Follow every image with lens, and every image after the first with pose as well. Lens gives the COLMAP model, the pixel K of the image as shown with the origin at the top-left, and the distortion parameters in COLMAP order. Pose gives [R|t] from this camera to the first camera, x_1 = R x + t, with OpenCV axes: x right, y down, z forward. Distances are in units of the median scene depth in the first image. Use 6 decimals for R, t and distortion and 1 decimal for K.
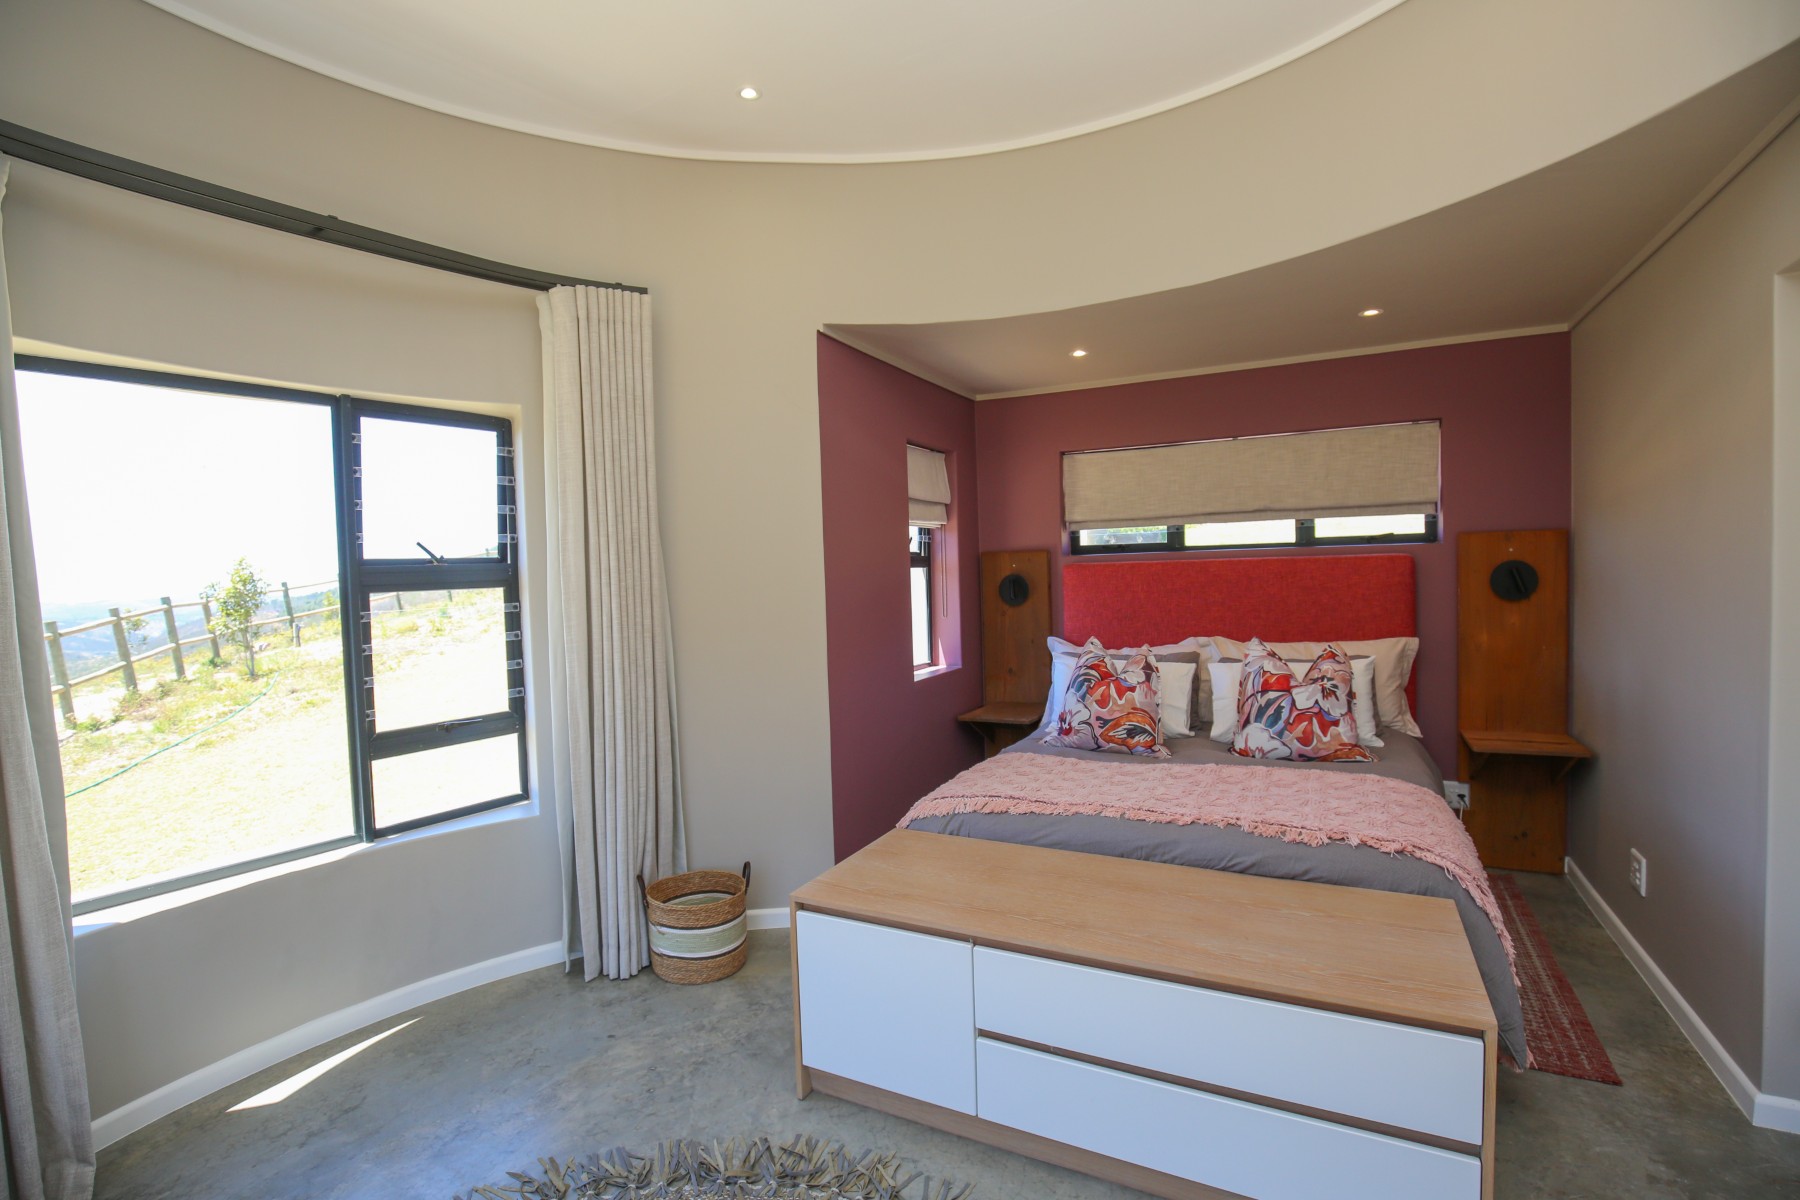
lens RADIAL K [[821.9, 0, 900.8], [0, 821.9, 602.8], [0, 0, 1]] dist [-0.041276, 0.008961]
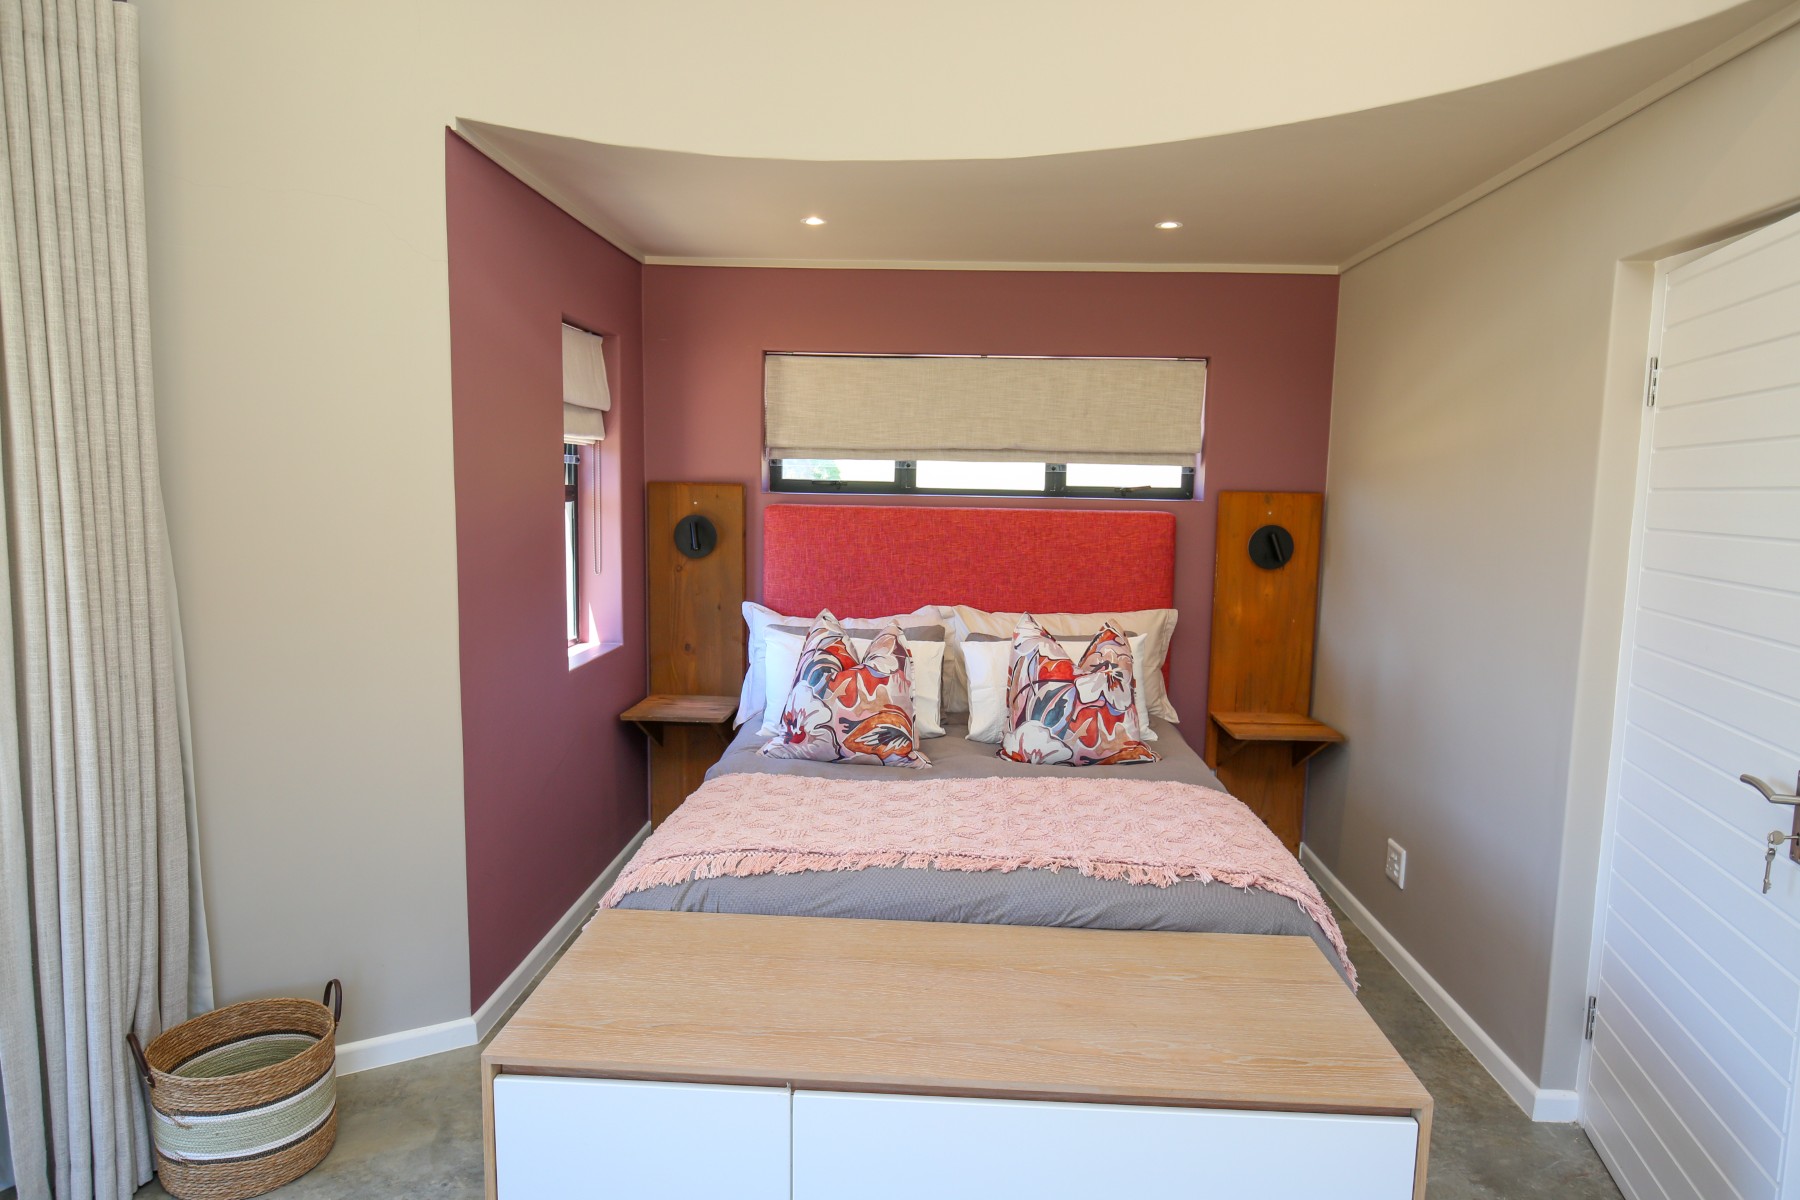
lens RADIAL K [[1054.6, 0, 919.3], [0, 1054.6, 608.2], [0, 0, 1]] dist [-0.015644, 0.003744]
pose [[0.907973, -0.001368, 0.419026, -0.115891], [-0.029800, 0.997252, 0.067828, -0.034483], [-0.417967, -0.074073, 0.905437, 0.106880]]
